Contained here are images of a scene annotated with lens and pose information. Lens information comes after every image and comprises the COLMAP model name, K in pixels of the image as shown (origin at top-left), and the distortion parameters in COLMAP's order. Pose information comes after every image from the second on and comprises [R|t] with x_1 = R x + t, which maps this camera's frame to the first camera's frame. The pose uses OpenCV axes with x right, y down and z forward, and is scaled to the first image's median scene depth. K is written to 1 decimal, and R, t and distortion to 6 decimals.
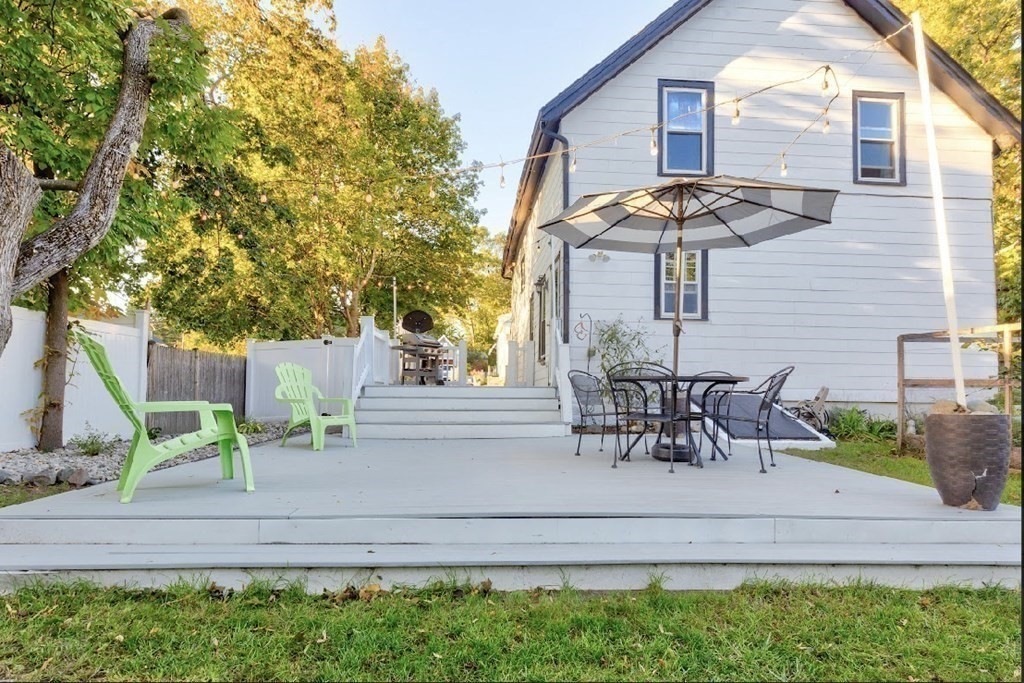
lens RADIAL K [[456.1, 0, 486.0], [0, 456.1, 374.0], [0, 0, 1]] dist [0.001877, -0.000062]
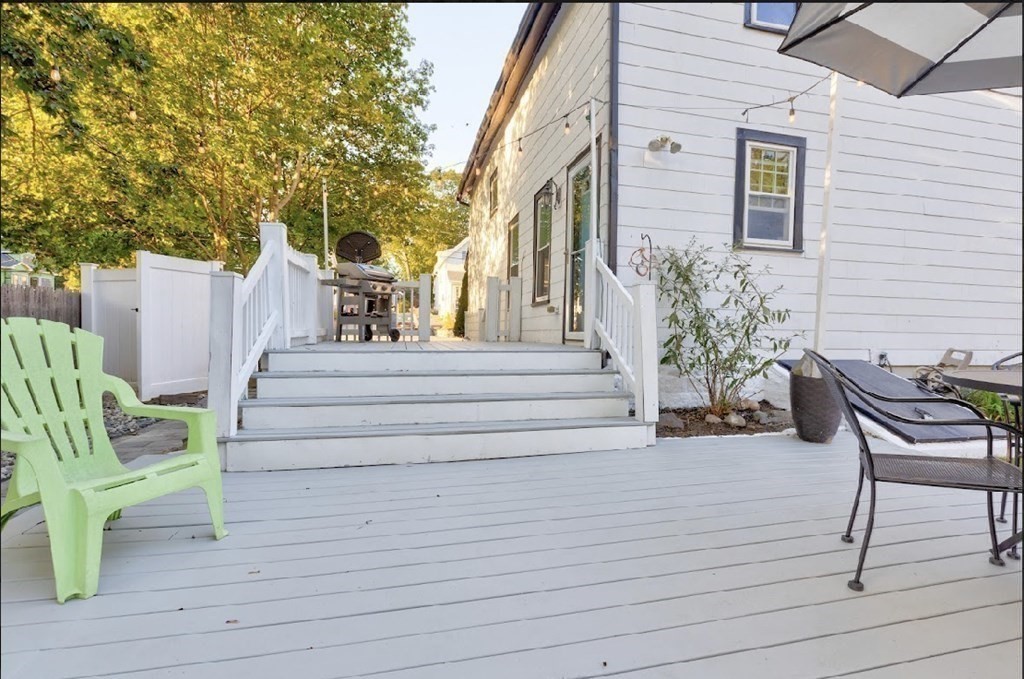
lens RADIAL K [[456.1, 0, 511.2], [0, 456.1, 336.5], [0, 0, 1]] dist [0.001877, -0.000062]
pose [[0.982960, -0.001140, 0.183818, -0.060379], [-0.008928, 0.998505, 0.053935, -0.017834], [-0.183605, -0.054657, 0.981479, 0.308671]]
